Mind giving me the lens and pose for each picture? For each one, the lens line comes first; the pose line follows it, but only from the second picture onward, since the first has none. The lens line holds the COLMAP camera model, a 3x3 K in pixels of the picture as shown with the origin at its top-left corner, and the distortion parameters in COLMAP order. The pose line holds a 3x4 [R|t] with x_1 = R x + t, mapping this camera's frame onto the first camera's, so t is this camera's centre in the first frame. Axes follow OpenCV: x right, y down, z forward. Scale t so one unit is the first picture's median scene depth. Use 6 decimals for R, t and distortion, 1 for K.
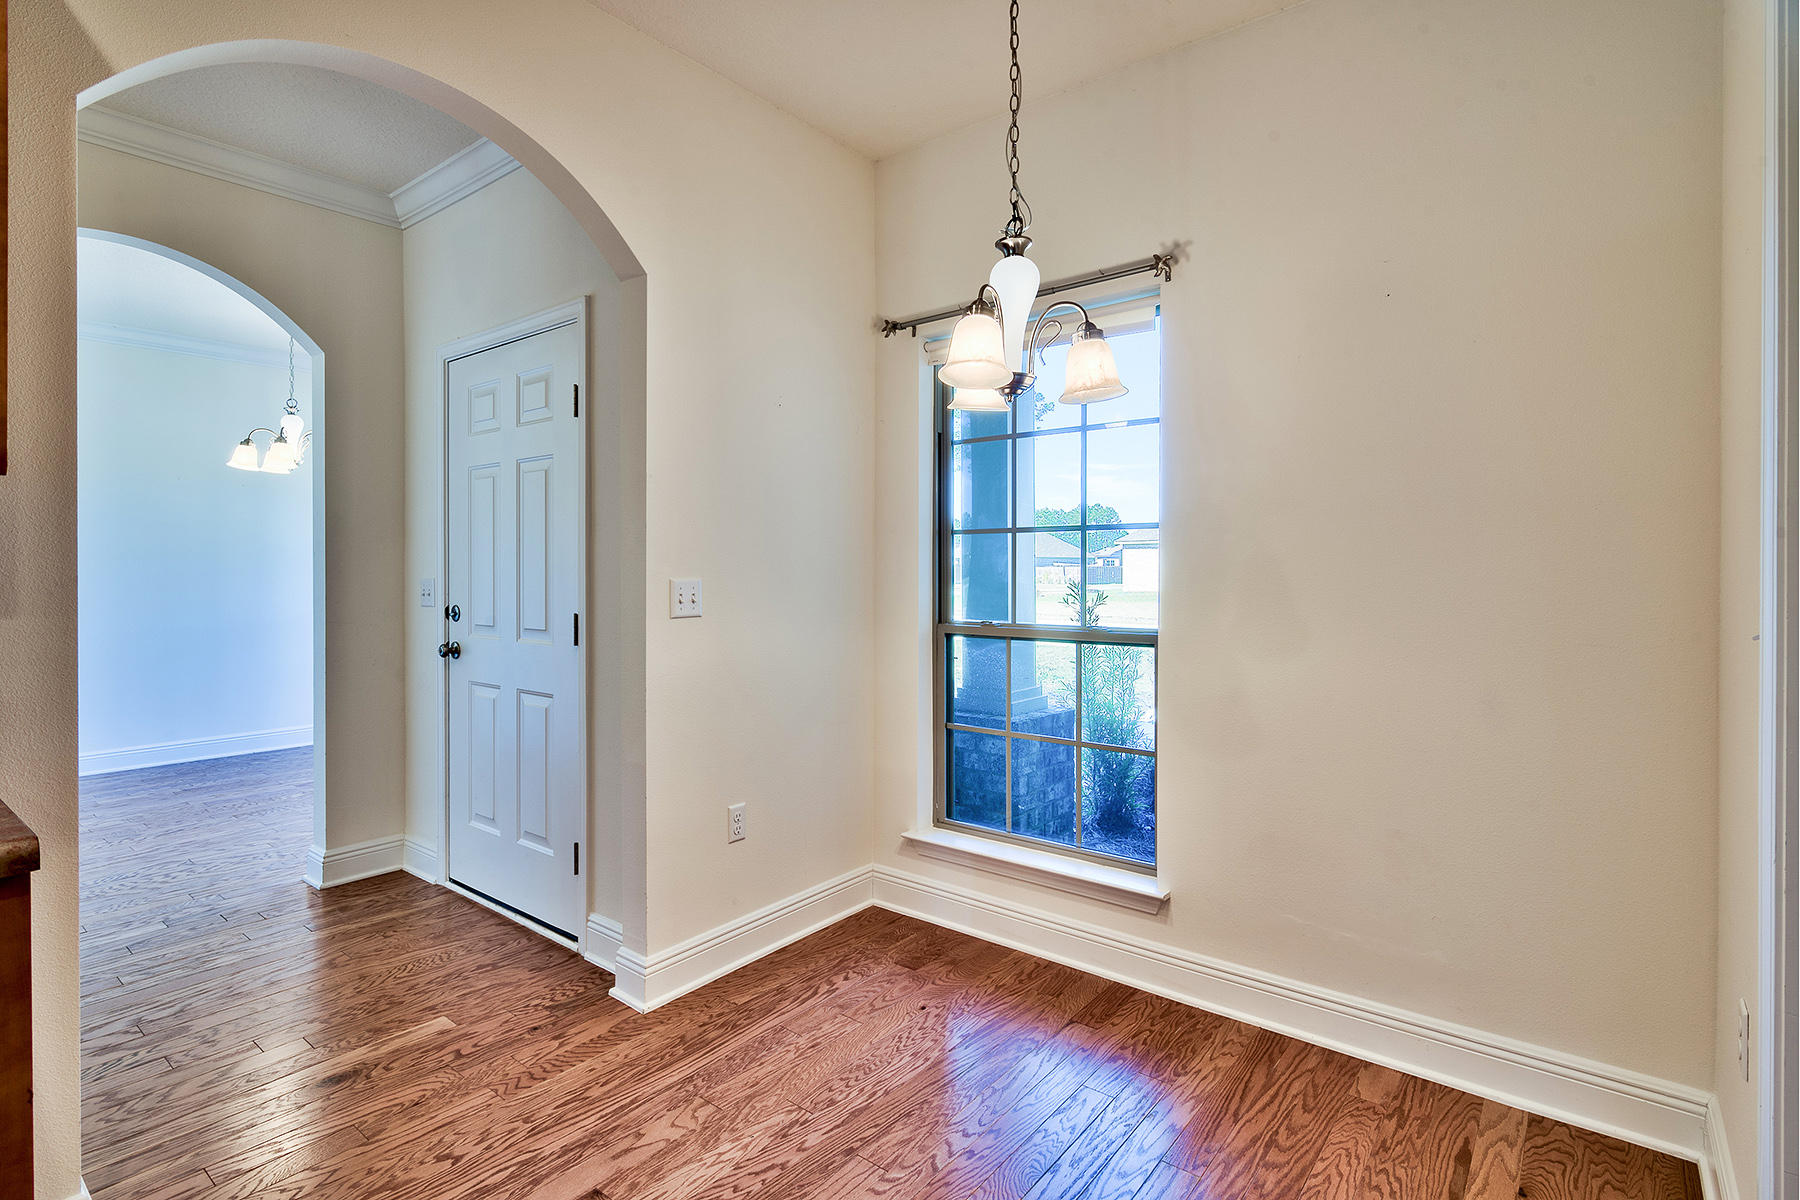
lens RADIAL K [[878.4, 0, 875.0], [0, 878.4, 574.8], [0, 0, 1]] dist [-0.003212, -0.000853]
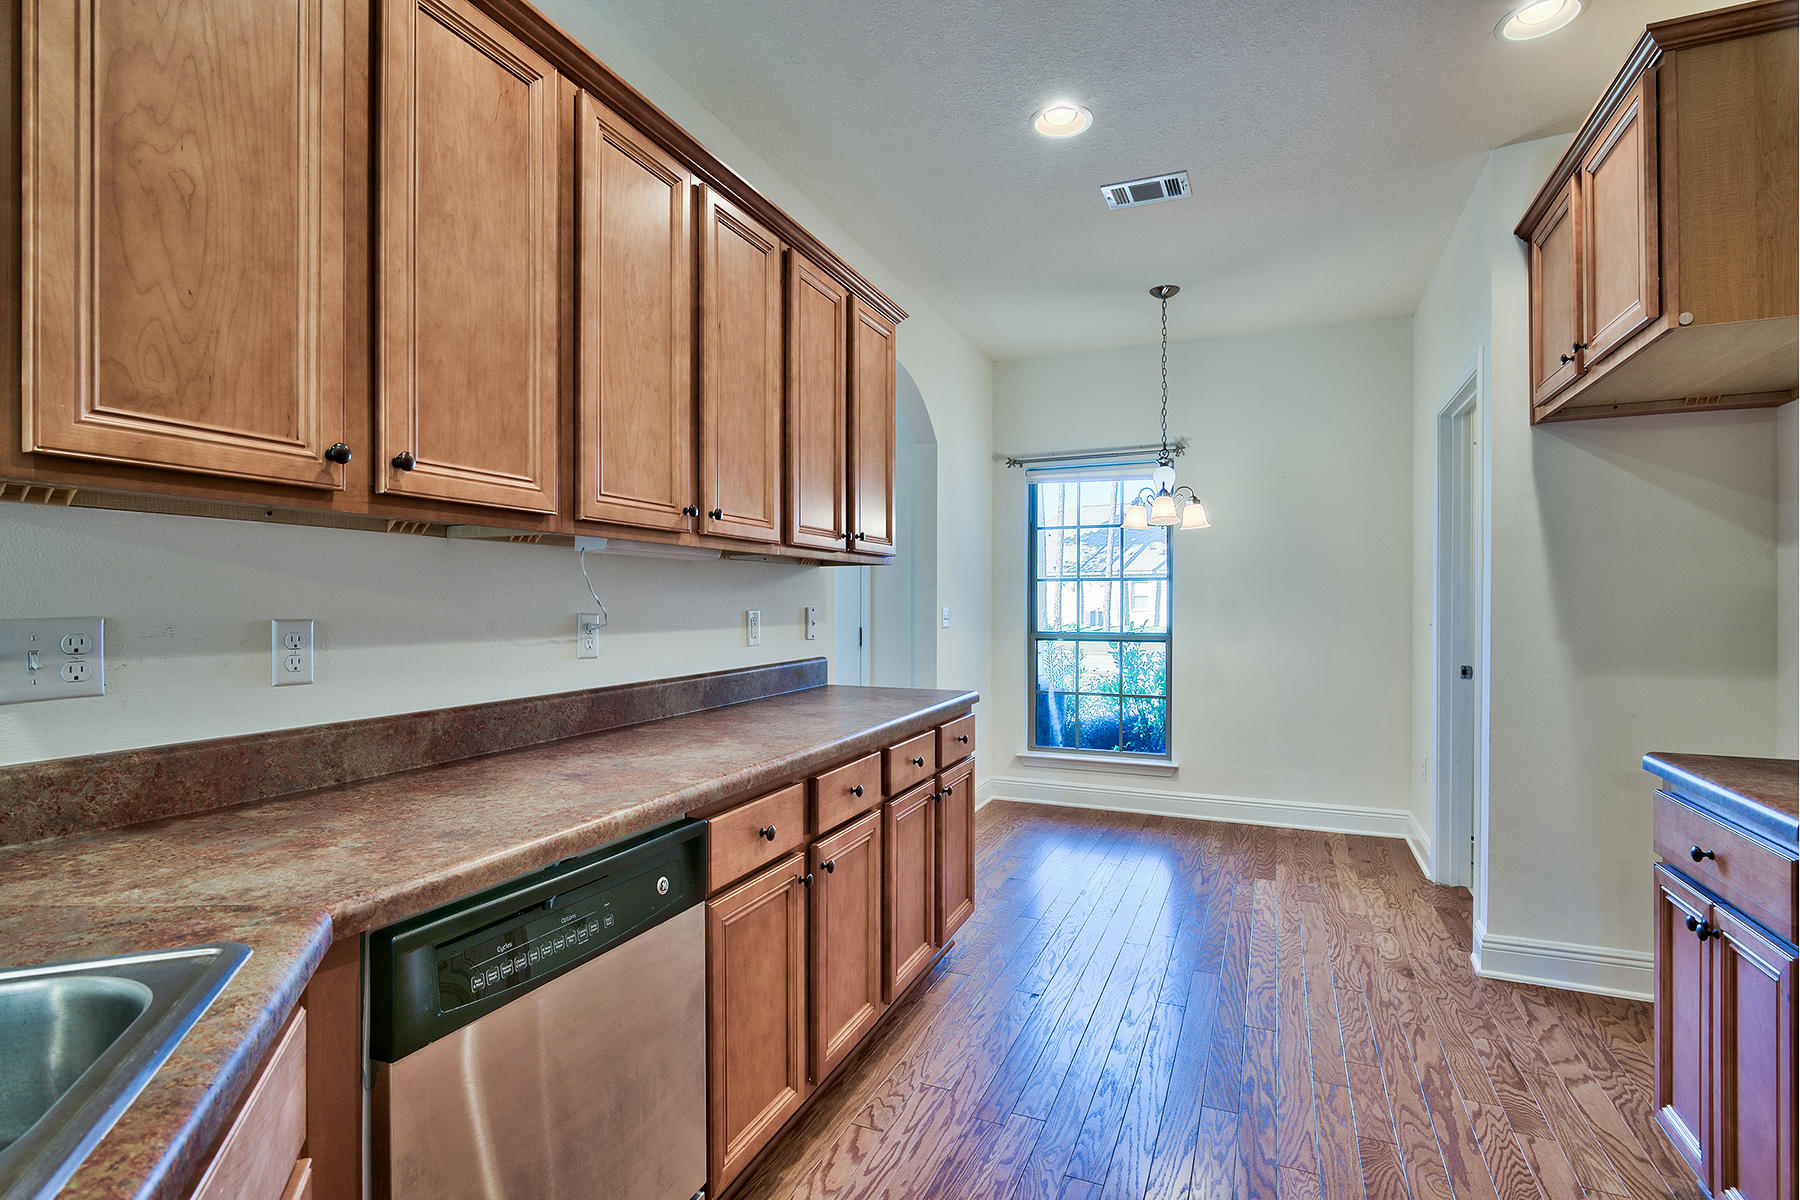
lens RADIAL K [[873.7, 0, 889.3], [0, 873.7, 603.5], [0, 0, 1]] dist [0.001669, -0.000992]
pose [[0.963843, 0.001173, 0.266469, -0.848166], [-0.000079, 0.999992, -0.004119, 0.006700], [-0.266471, 0.003949, 0.963835, -0.754467]]
